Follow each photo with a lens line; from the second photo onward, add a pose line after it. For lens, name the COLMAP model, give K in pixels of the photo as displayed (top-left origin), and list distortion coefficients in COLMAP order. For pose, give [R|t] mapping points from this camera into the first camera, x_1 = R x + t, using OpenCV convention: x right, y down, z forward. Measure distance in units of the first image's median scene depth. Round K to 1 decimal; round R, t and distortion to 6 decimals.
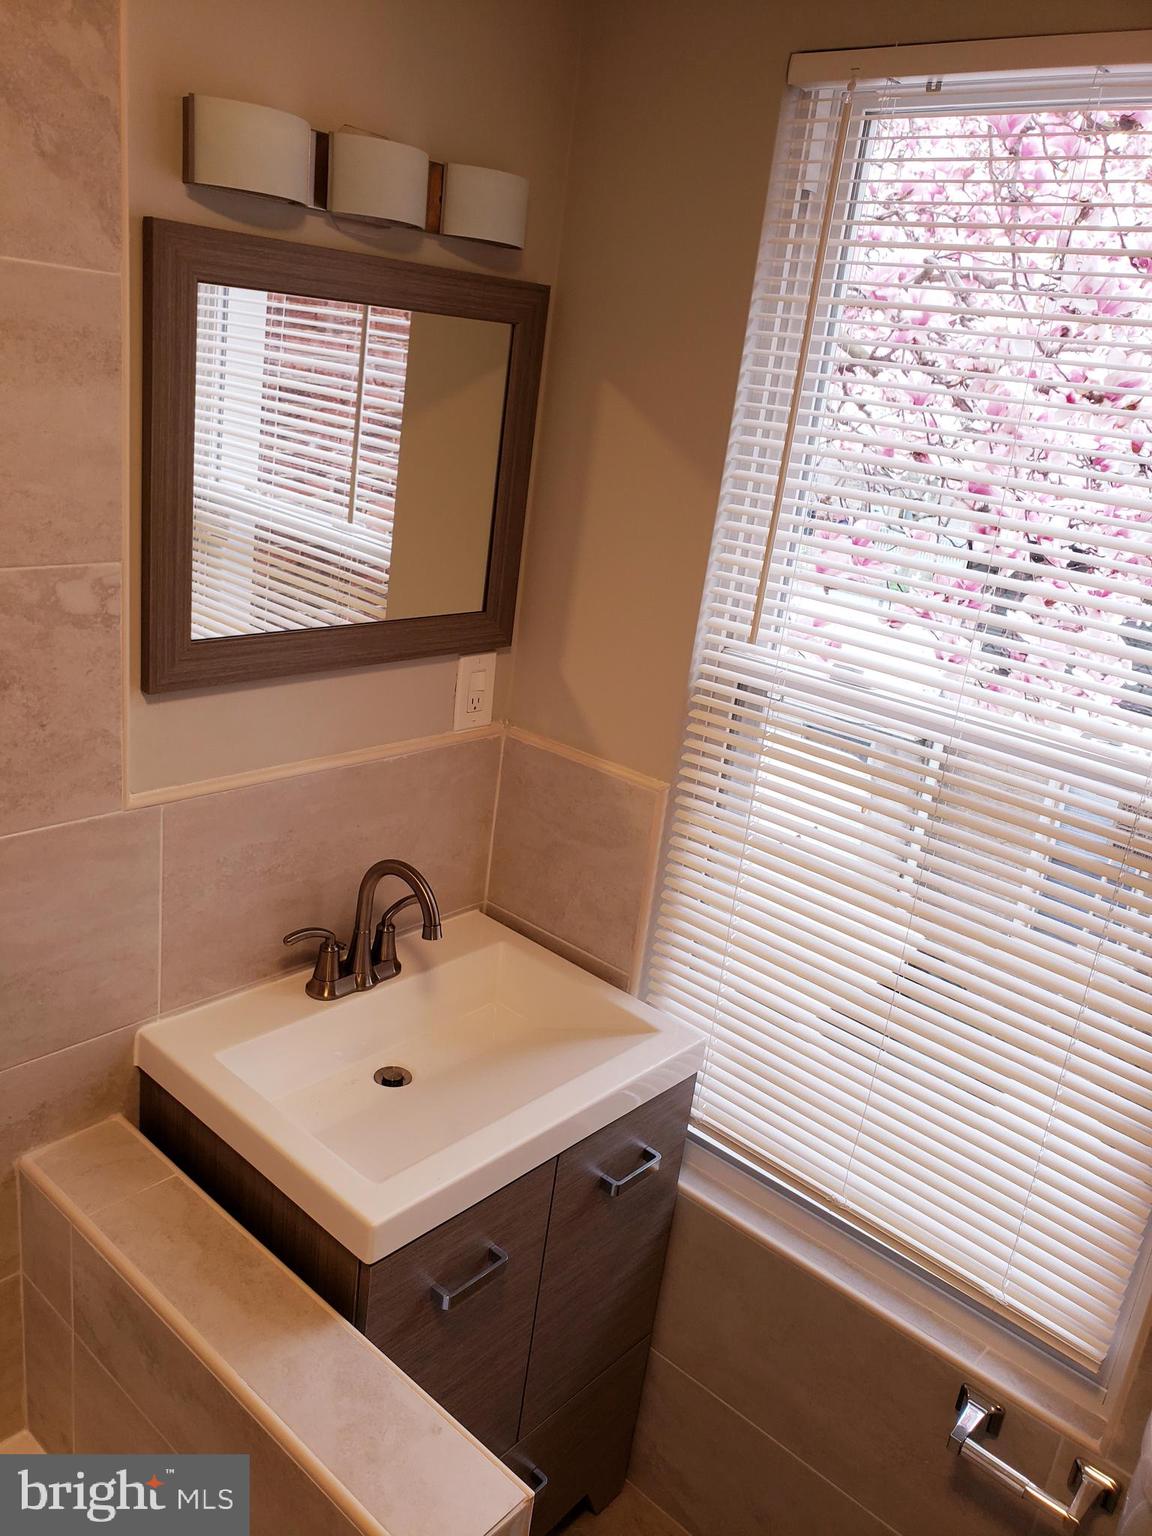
lens RADIAL K [[1232.3, 0, 574.9], [0, 1232.3, 722.3], [0, 0, 1]] dist [0.109473, -0.011940]
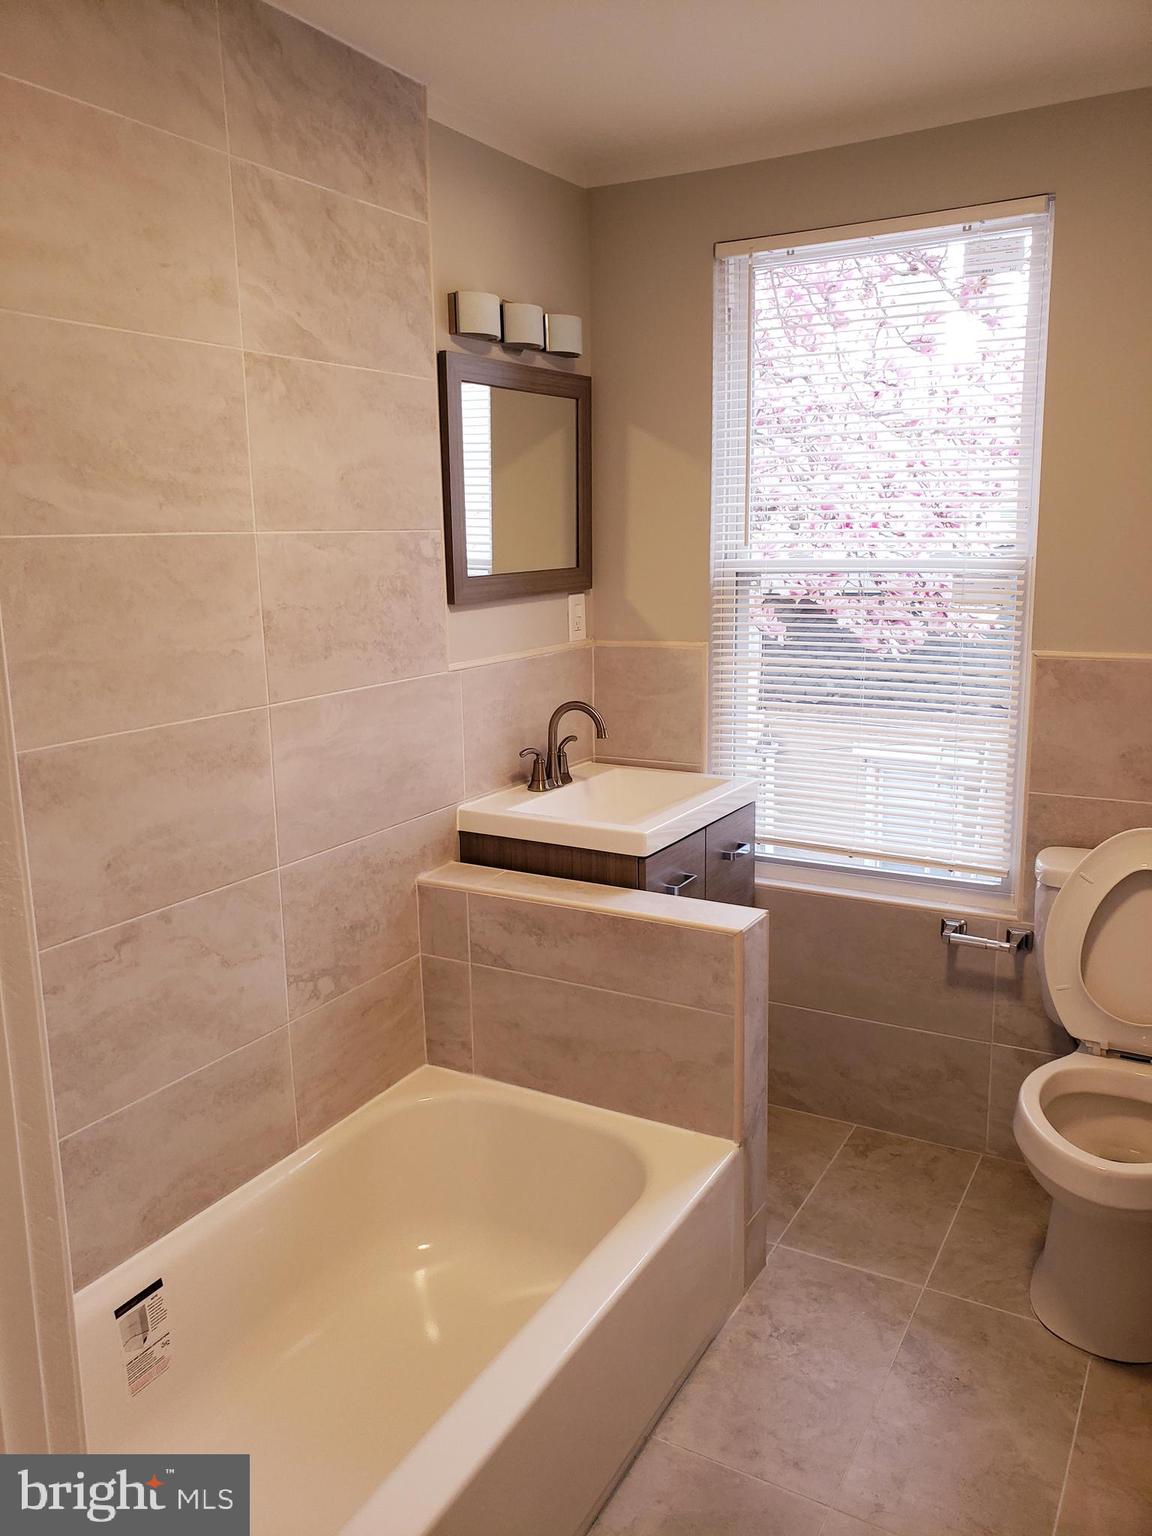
lens RADIAL K [[1208.7, 0, 576.0], [0, 1208.7, 768.0], [0, 0, 1]] dist [0.028879, -0.015110]
pose [[0.969394, -0.169426, 0.177679, -0.471157], [0.183795, 0.980631, -0.067685, 0.329658], [-0.162770, 0.098270, 0.981758, -0.673023]]
